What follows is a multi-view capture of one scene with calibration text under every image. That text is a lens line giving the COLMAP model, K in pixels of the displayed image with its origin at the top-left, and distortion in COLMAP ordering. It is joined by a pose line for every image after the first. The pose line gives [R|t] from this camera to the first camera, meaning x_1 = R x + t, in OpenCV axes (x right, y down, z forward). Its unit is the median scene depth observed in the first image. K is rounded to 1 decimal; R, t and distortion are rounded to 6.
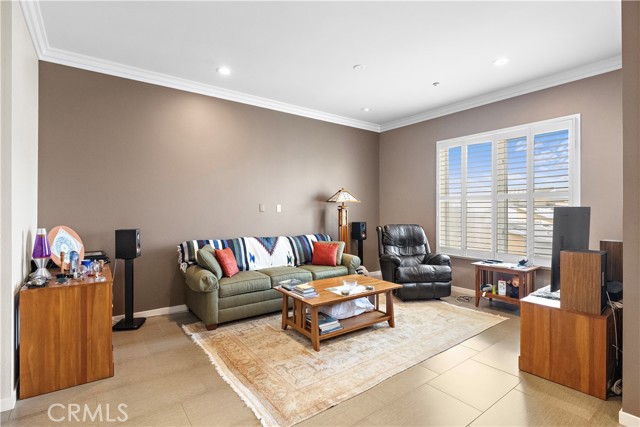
lens RADIAL K [[307.9, 0, 318.2], [0, 307.9, 210.0], [0, 0, 1]] dist [-0.000751, -0.000019]
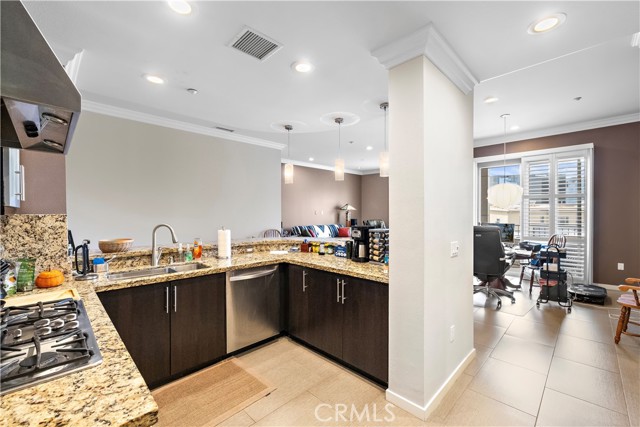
lens RADIAL K [[268.6, 0, 319.8], [0, 268.6, 215.4], [0, 0, 1]] dist [-0.000435, 0.000130]
pose [[0.988599, -0.004687, 0.150498, -0.407607], [0.002852, 0.999919, 0.012409, -0.009387], [-0.150544, -0.011838, 0.988532, -0.853160]]
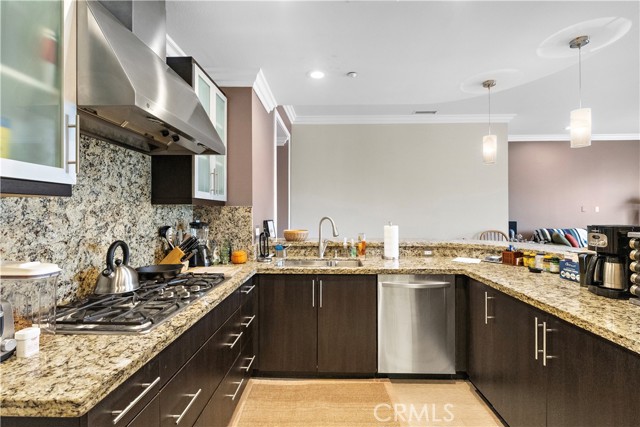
lens RADIAL K [[288.2, 0, 321.3], [0, 288.2, 211.9], [0, 0, 1]] dist [-0.008753, 0.001546]
pose [[0.793210, -0.003864, -0.608935, -0.309458], [0.003704, 0.999992, -0.001521, 0.003116], [0.608936, -0.001049, 0.793218, -0.751935]]
